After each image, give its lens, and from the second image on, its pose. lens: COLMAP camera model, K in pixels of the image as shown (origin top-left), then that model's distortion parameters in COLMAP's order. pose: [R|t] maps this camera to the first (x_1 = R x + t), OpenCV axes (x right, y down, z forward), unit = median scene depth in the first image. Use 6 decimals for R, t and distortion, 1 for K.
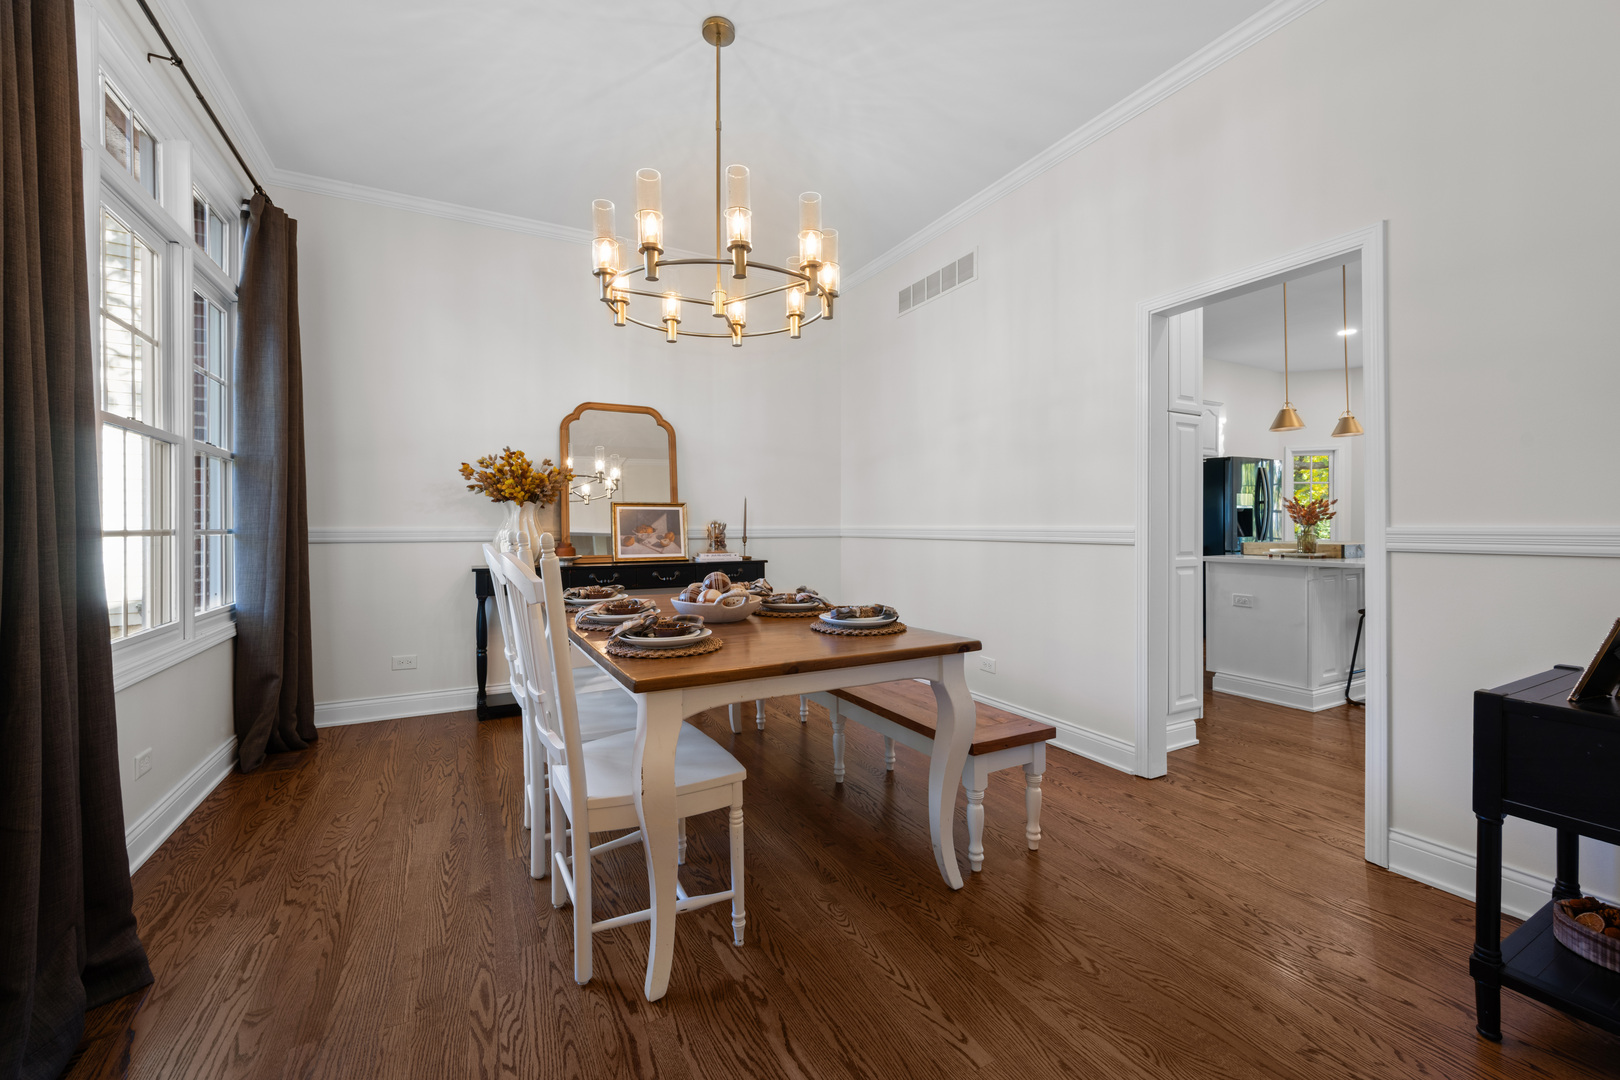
lens RADIAL K [[649.9, 0, 808.1], [0, 649.9, 525.9], [0, 0, 1]] dist [0.000537, 0.000117]
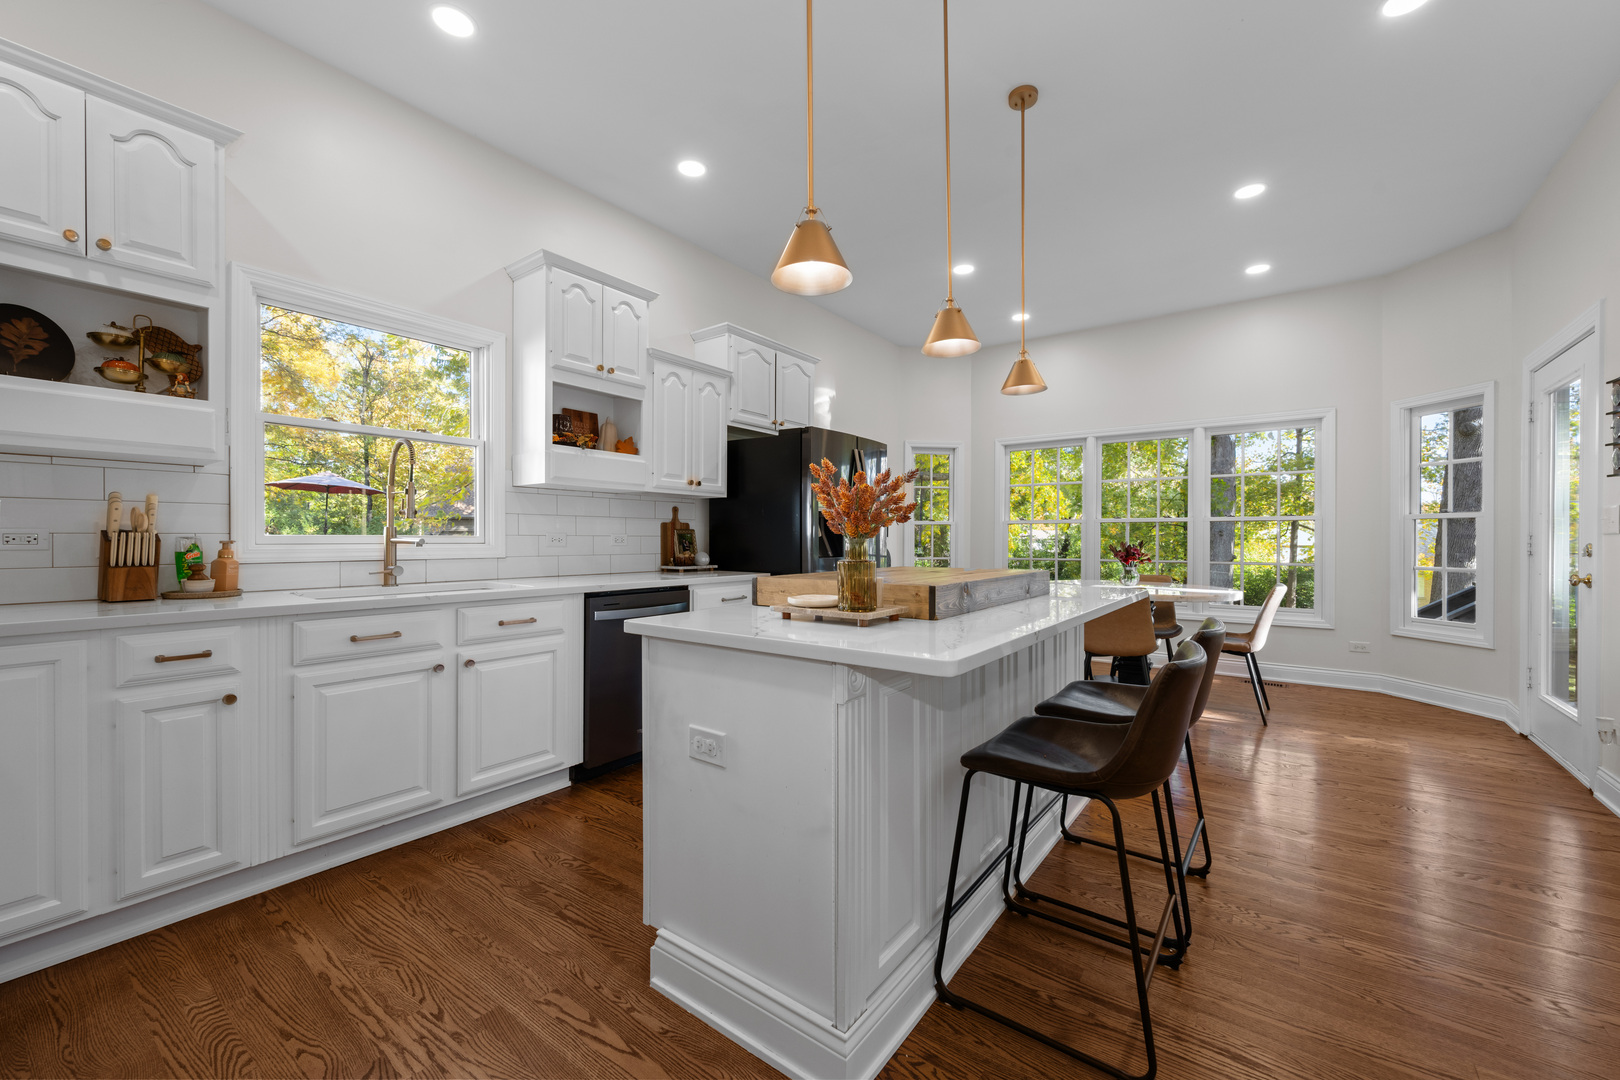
lens RADIAL K [[641.2, 0, 810.0], [0, 641.2, 540.0], [0, 0, 1]] dist [-0.000598, 0.000031]
pose [[0.902184, 0.005612, 0.431315, 0.579705], [-0.005720, 0.999983, -0.001047, 0.001341], [-0.431314, -0.001523, 0.902201, 0.671037]]
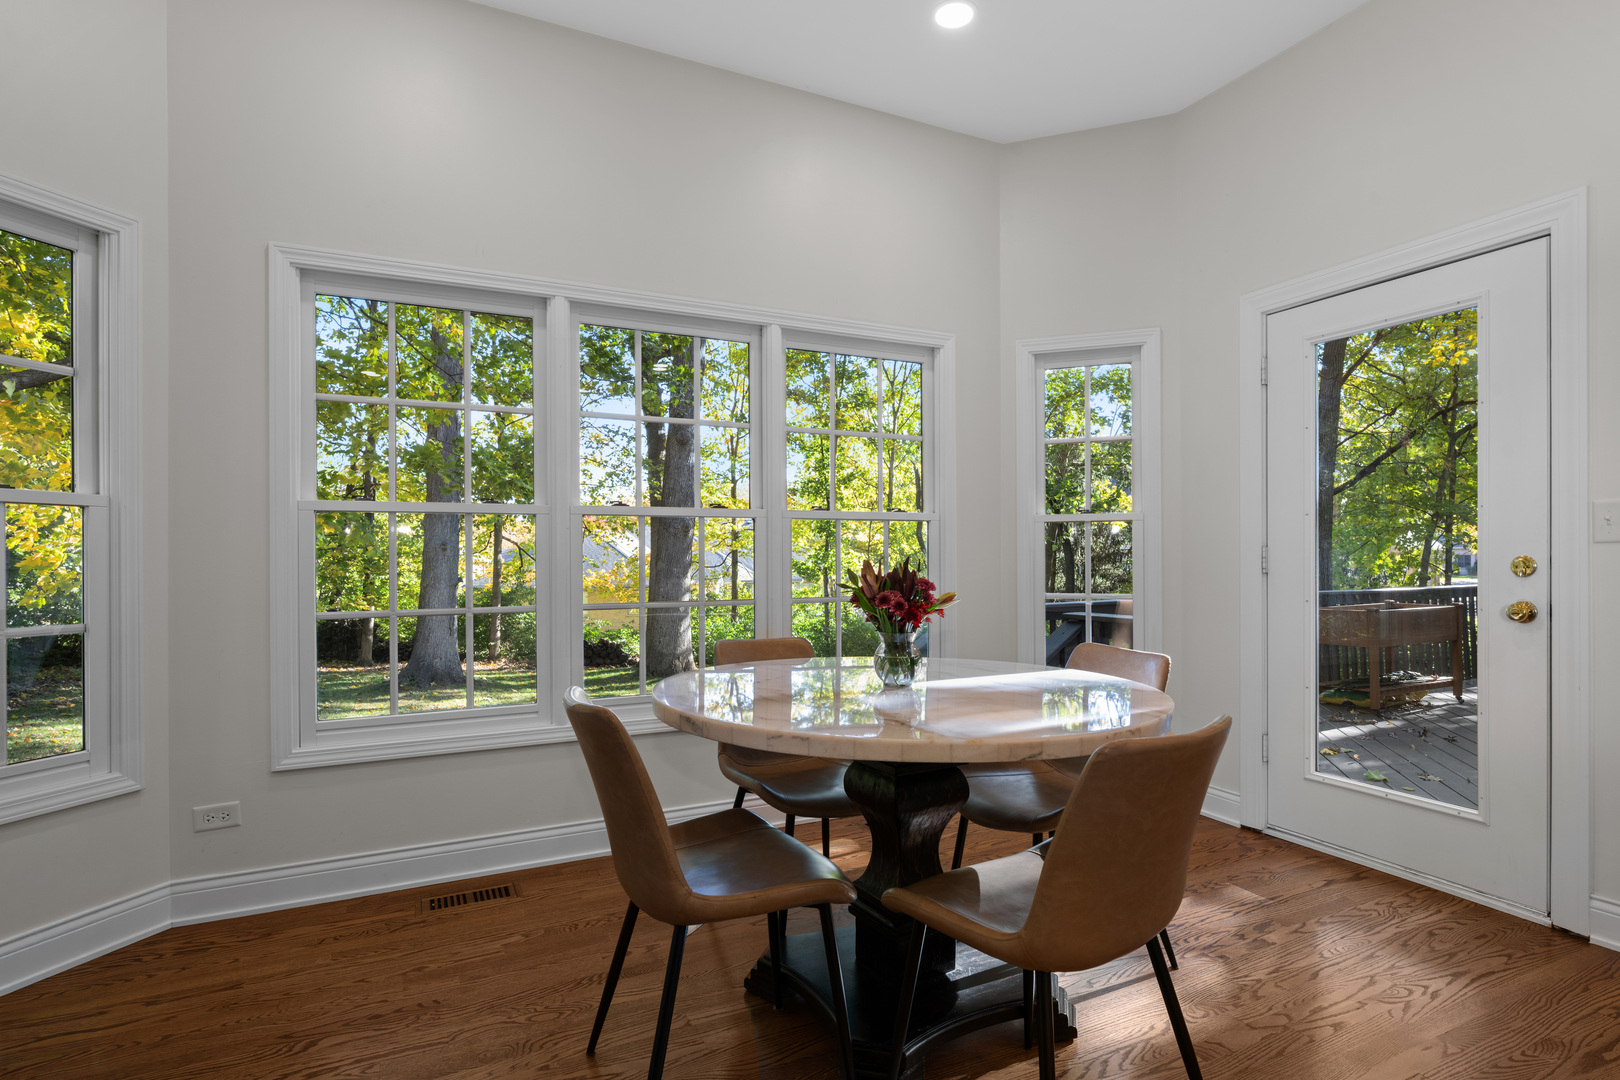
lens RADIAL K [[852.7, 0, 834.4], [0, 852.7, 545.0], [0, 0, 1]] dist [0.002815, 0.000562]
pose [[0.020143, 0.013758, 0.999702, 0.999828], [0.005713, 0.999887, -0.013876, -0.003109], [-0.999781, 0.005990, 0.020062, 1.411344]]
